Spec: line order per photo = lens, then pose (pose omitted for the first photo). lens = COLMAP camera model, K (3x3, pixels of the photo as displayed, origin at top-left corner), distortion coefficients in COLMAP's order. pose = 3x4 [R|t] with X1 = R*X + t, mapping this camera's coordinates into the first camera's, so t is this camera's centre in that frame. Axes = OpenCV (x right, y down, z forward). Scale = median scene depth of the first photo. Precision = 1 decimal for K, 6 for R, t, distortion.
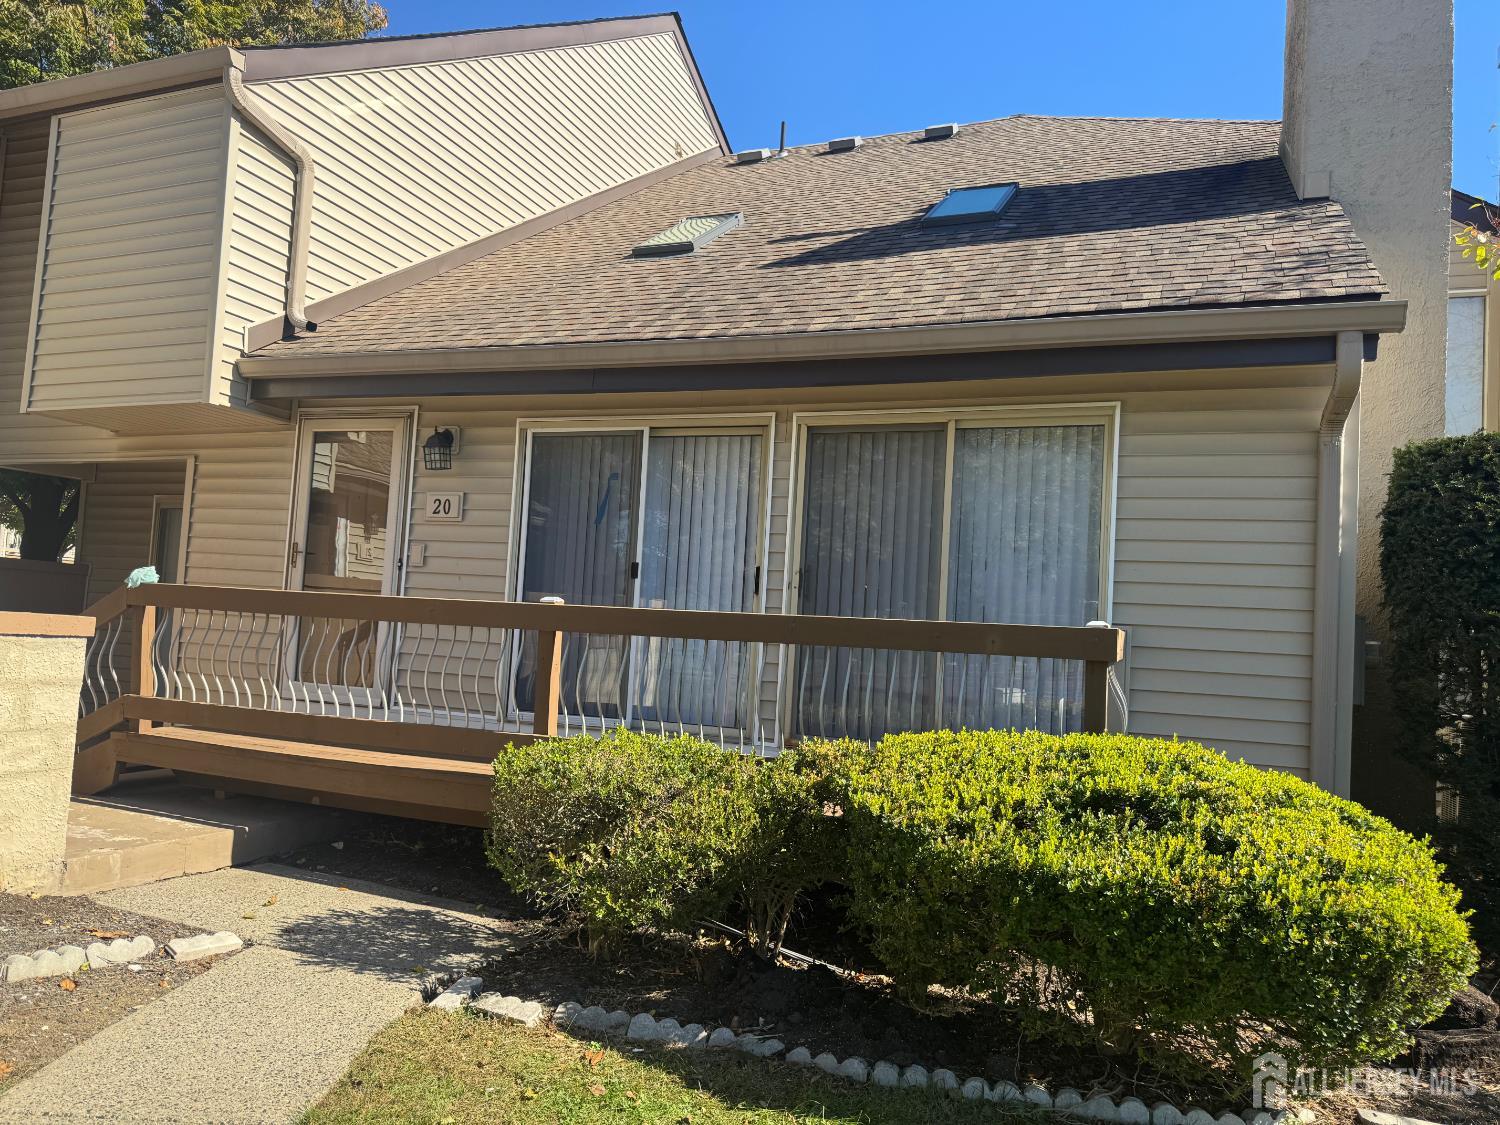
lens RADIAL K [[1048.5, 0, 733.9], [0, 1048.5, 557.8], [0, 0, 1]] dist [0.100583, -0.154154]
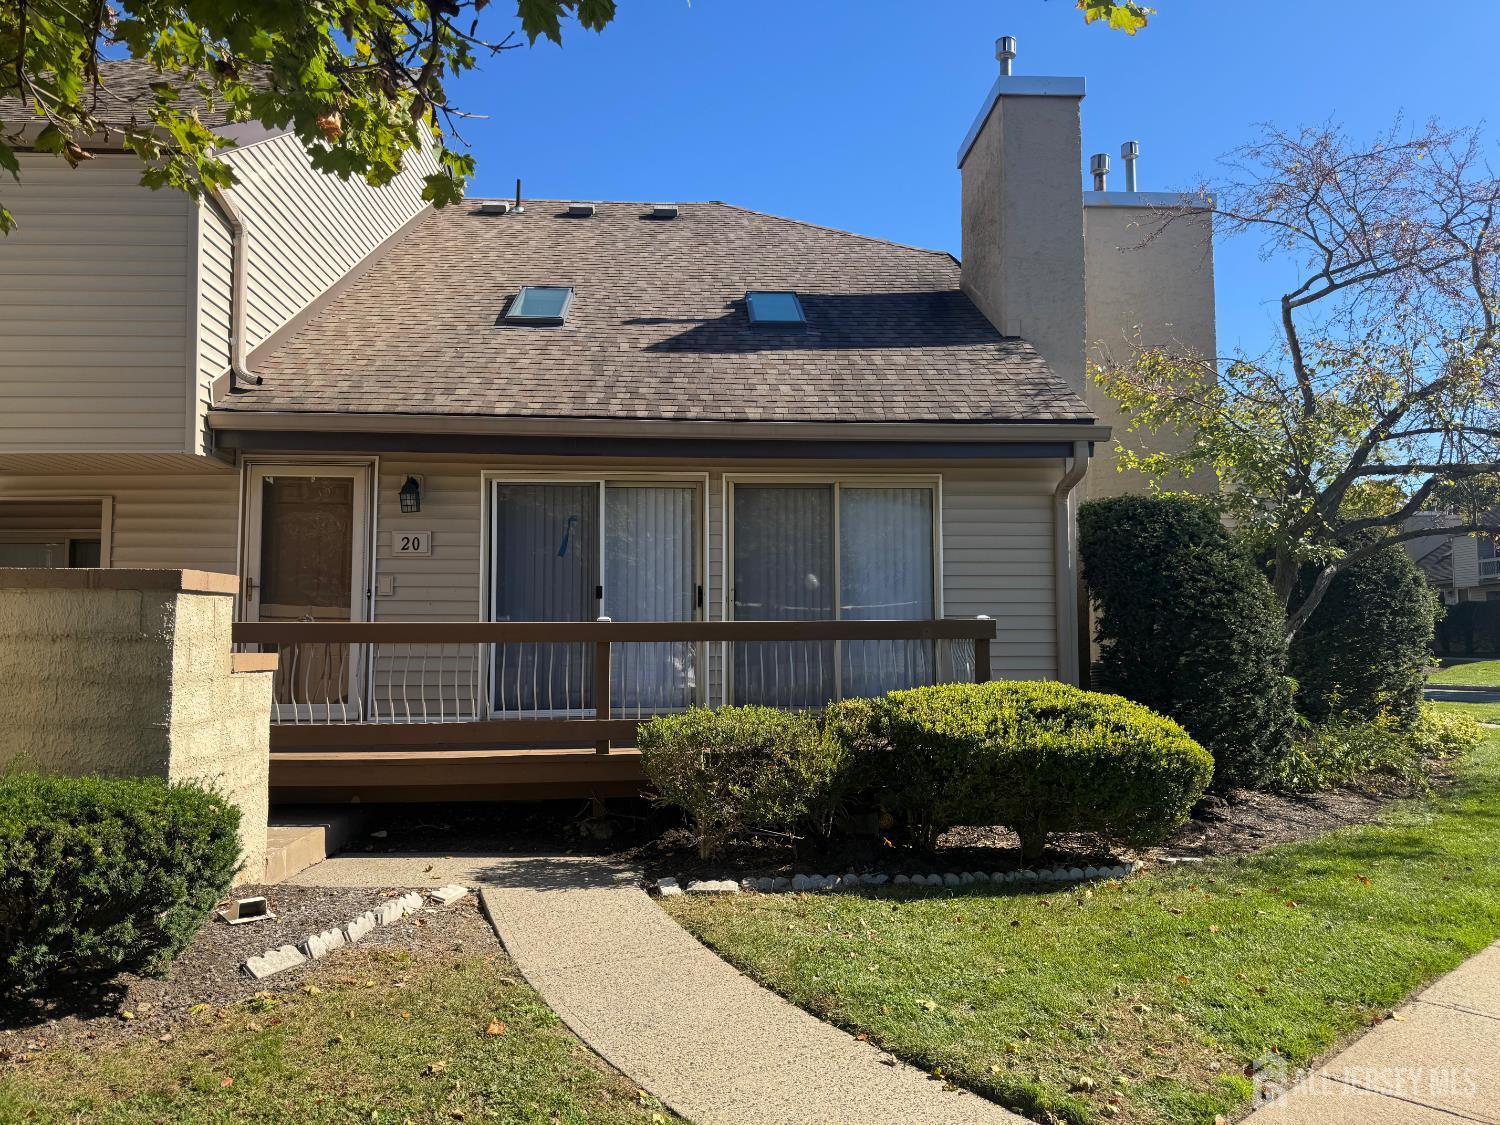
lens RADIAL K [[1048.5, 0, 733.9], [0, 1048.5, 557.8], [0, 0, 1]] dist [0.100583, -0.154154]
pose [[0.905925, -0.027558, 0.422540, -0.489583], [0.024338, 0.999619, 0.013013, -0.043069], [-0.422737, -0.001505, 0.906251, -0.237007]]
